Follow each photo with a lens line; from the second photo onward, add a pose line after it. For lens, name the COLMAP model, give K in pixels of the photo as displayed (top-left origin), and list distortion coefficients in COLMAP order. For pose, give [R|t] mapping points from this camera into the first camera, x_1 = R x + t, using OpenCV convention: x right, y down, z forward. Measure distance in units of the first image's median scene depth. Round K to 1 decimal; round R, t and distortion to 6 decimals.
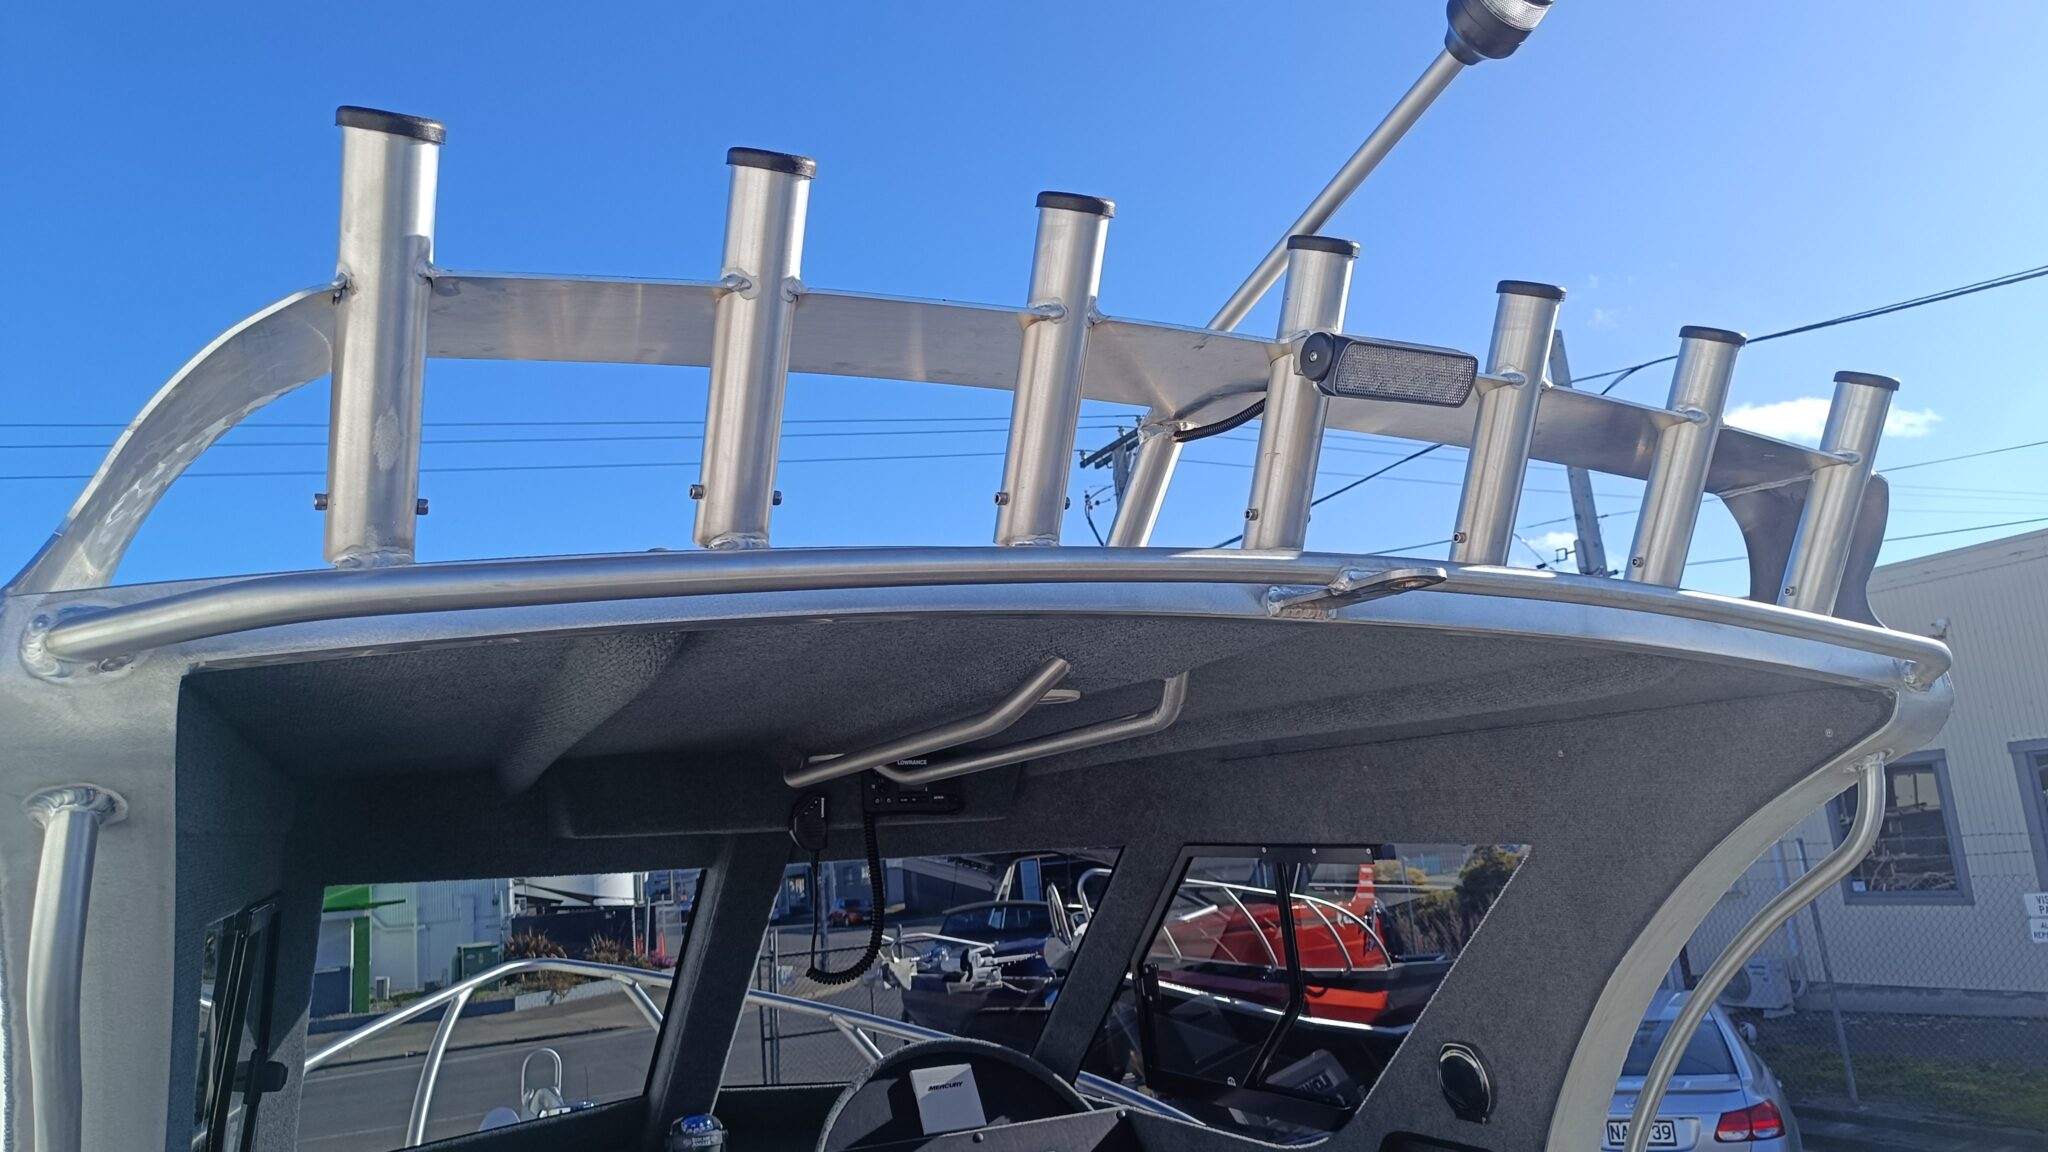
lens RADIAL K [[1420.4, 0, 1020.3], [0, 1420.4, 584.5], [0, 0, 1]] dist [0.015724, -0.001675]
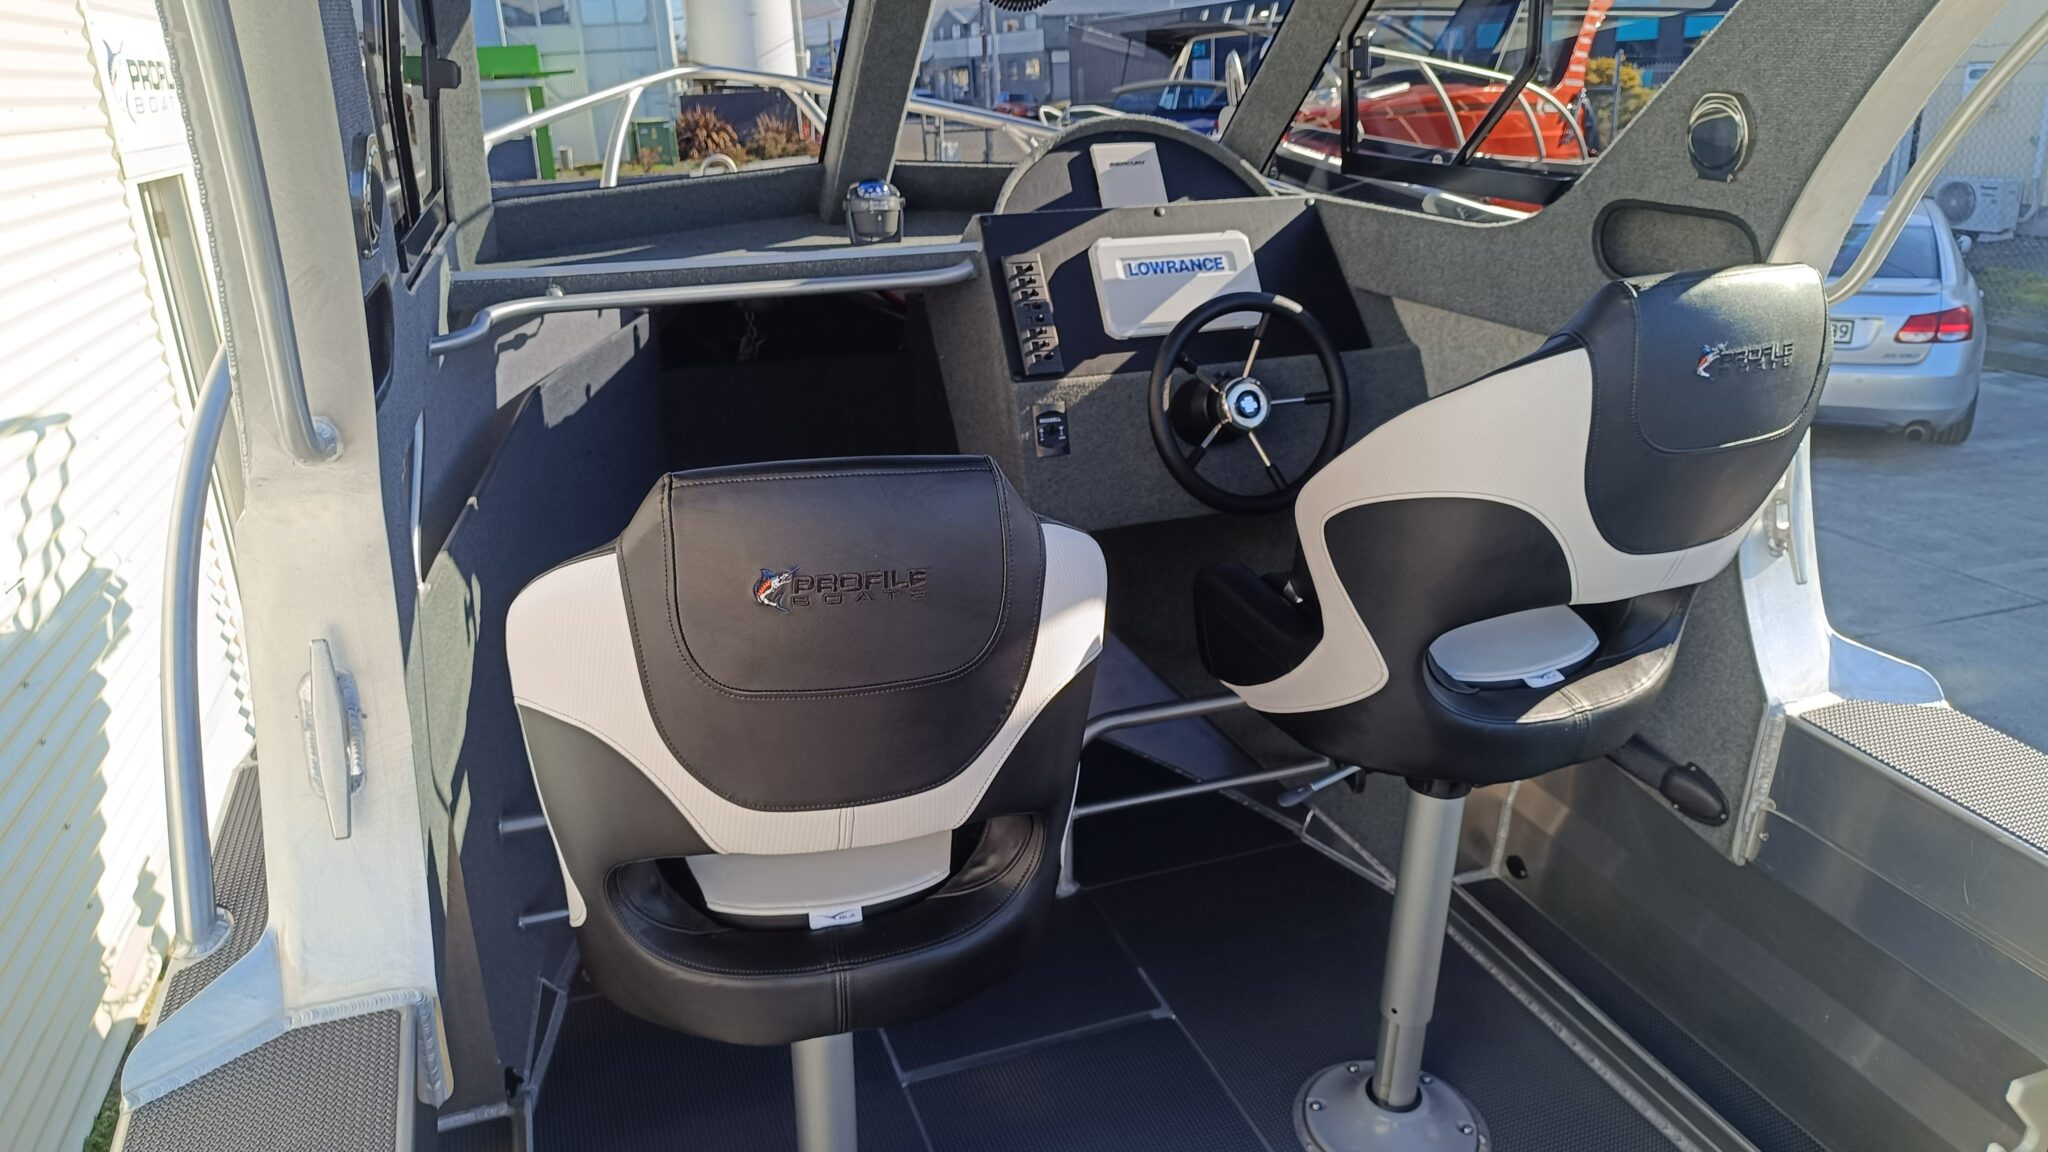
lens RADIAL K [[1423.2, 0, 1015.3], [0, 1423.2, 575.4], [0, 0, 1]] dist [0.007291, -0.001654]
pose [[0.992651, 0.072505, -0.096885, -0.004859], [-0.012805, 0.859068, 0.511701, 0.034227], [0.120331, -0.506700, 0.853683, 0.011362]]
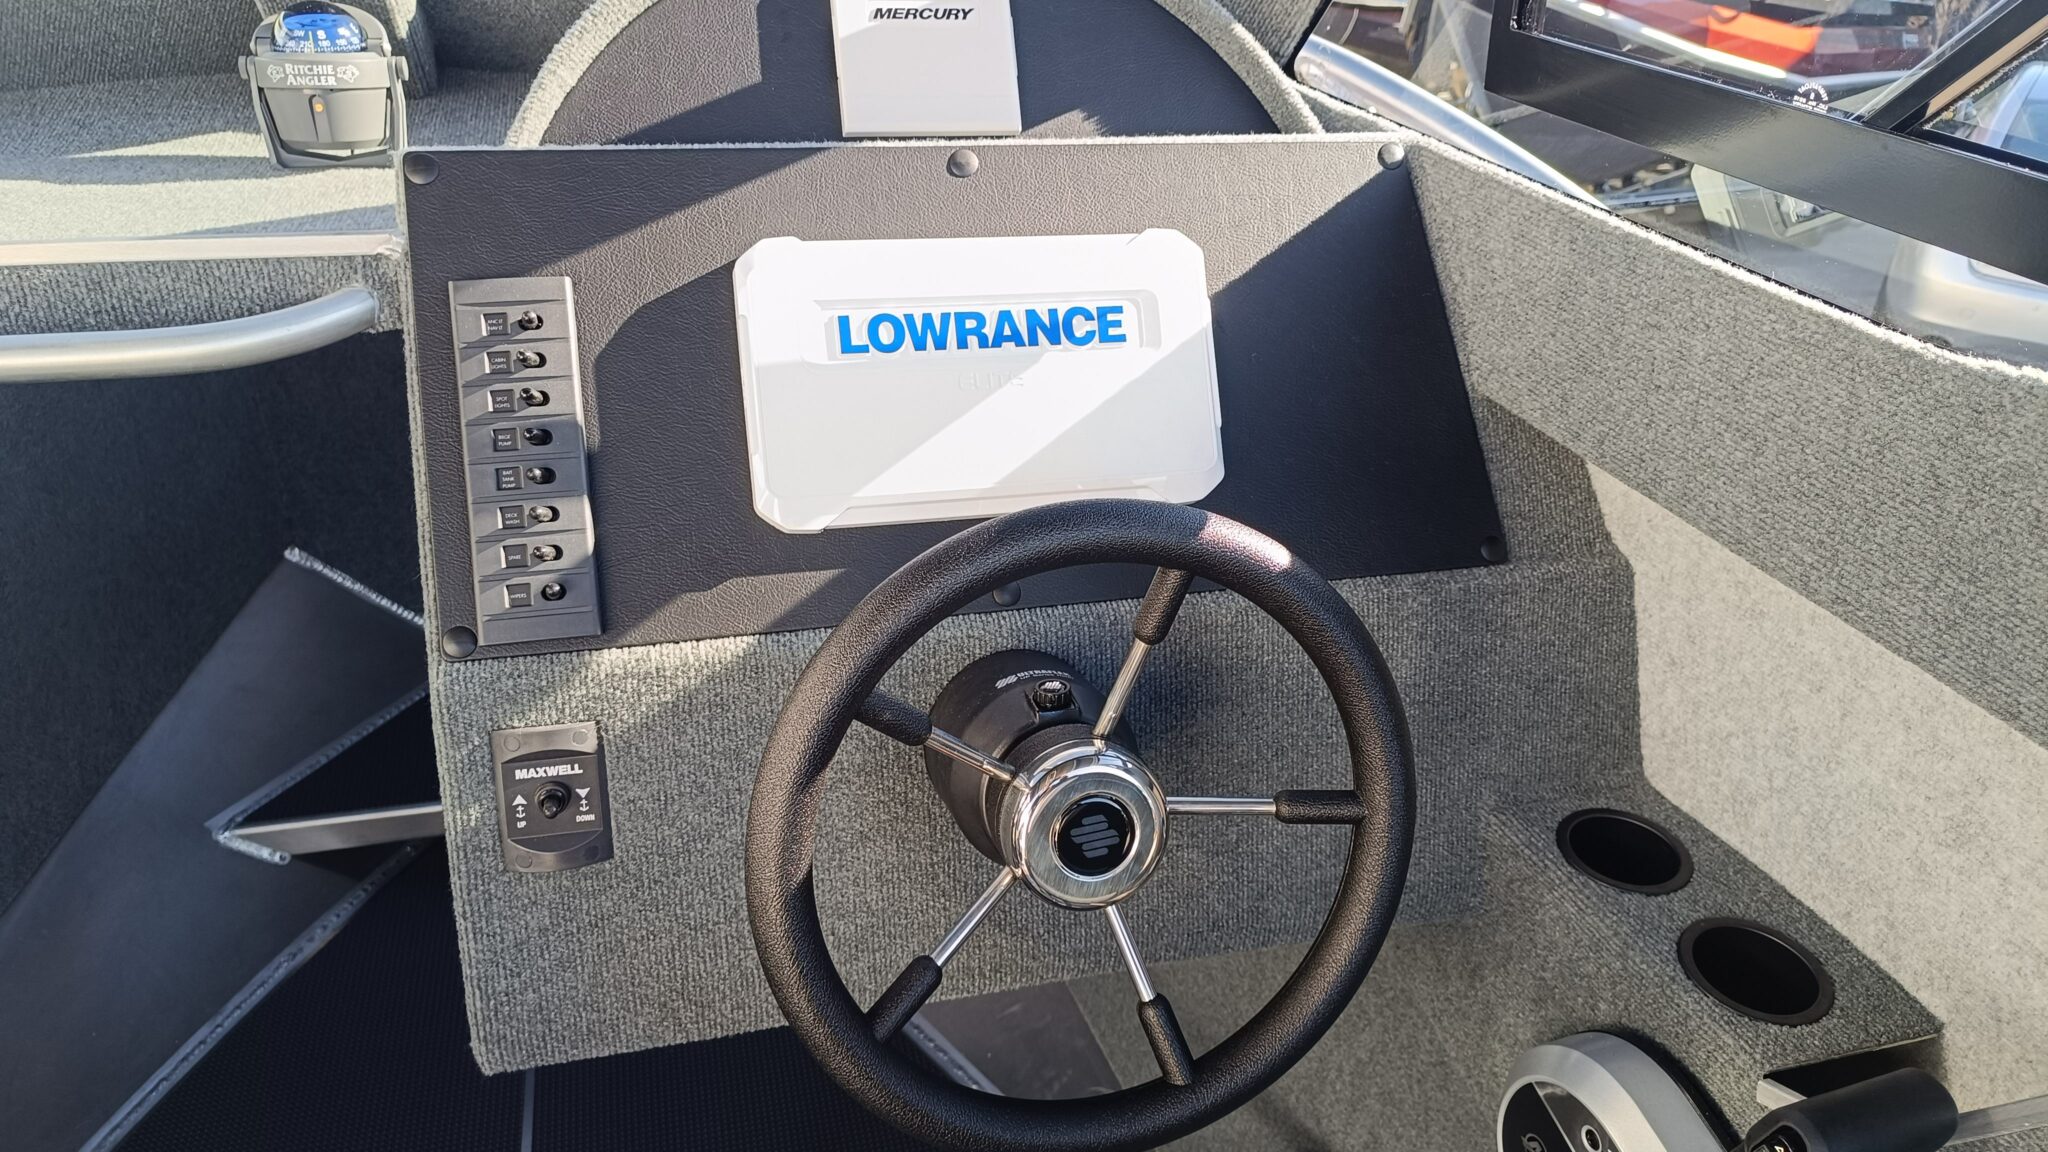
lens RADIAL K [[1450.8, 0, 1024.0], [0, 1450.8, 576.0], [0, 0, 1]] dist [0.002060, -0.000715]
pose [[0.973839, 0.178590, -0.140509, 0.017300], [-0.052918, 0.779566, 0.624081, 0.078417], [0.220990, -0.600319, 0.768622, 0.214706]]
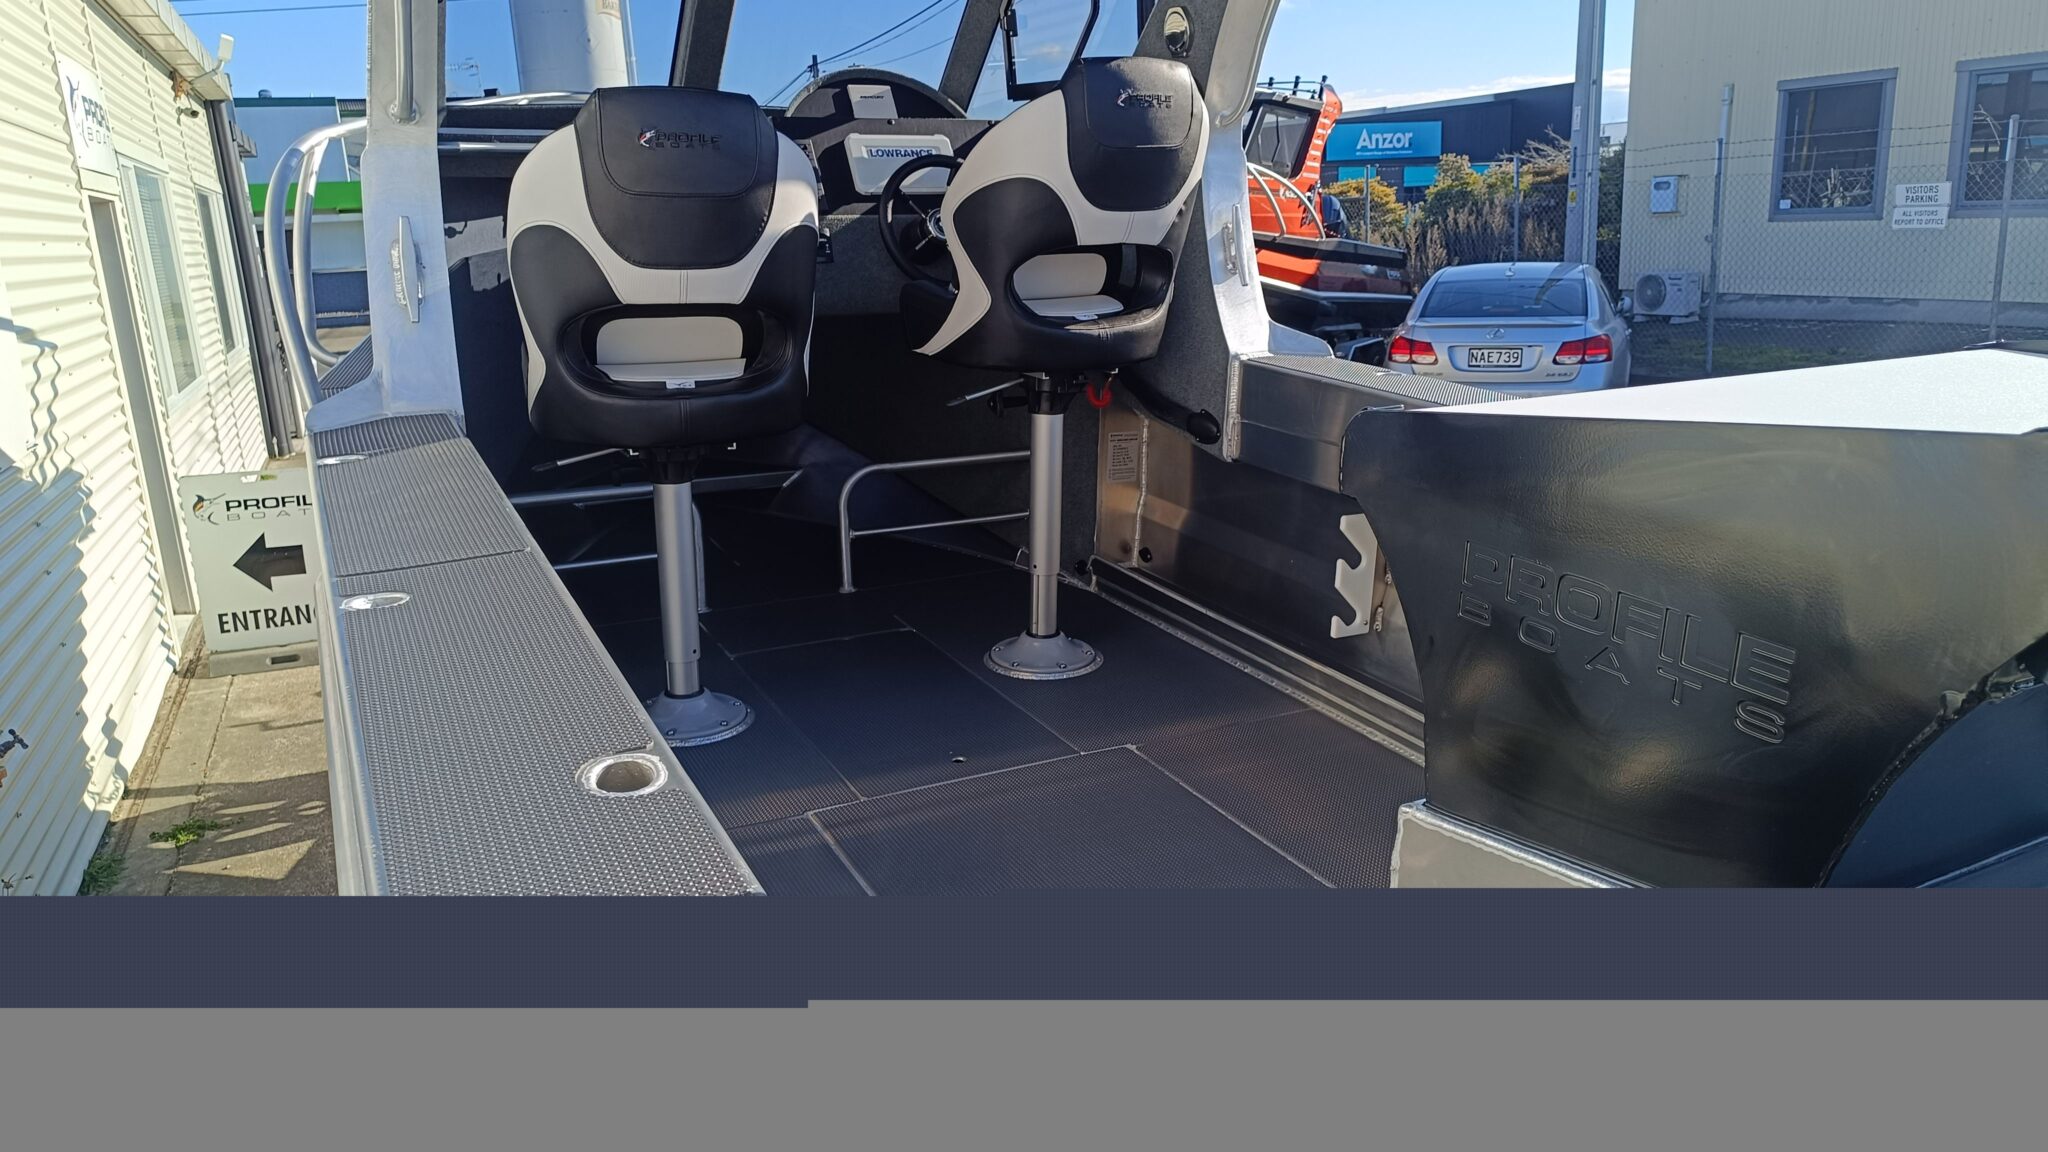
lens RADIAL K [[1420.4, 0, 1020.3], [0, 1420.4, 584.5], [0, 0, 1]] dist [0.015724, -0.001675]
pose [[0.999262, 0.038412, 0.000198, 0.040316], [-0.034864, 0.904789, 0.424430, 0.060894], [0.016124, -0.424124, 0.905461, -0.182799]]
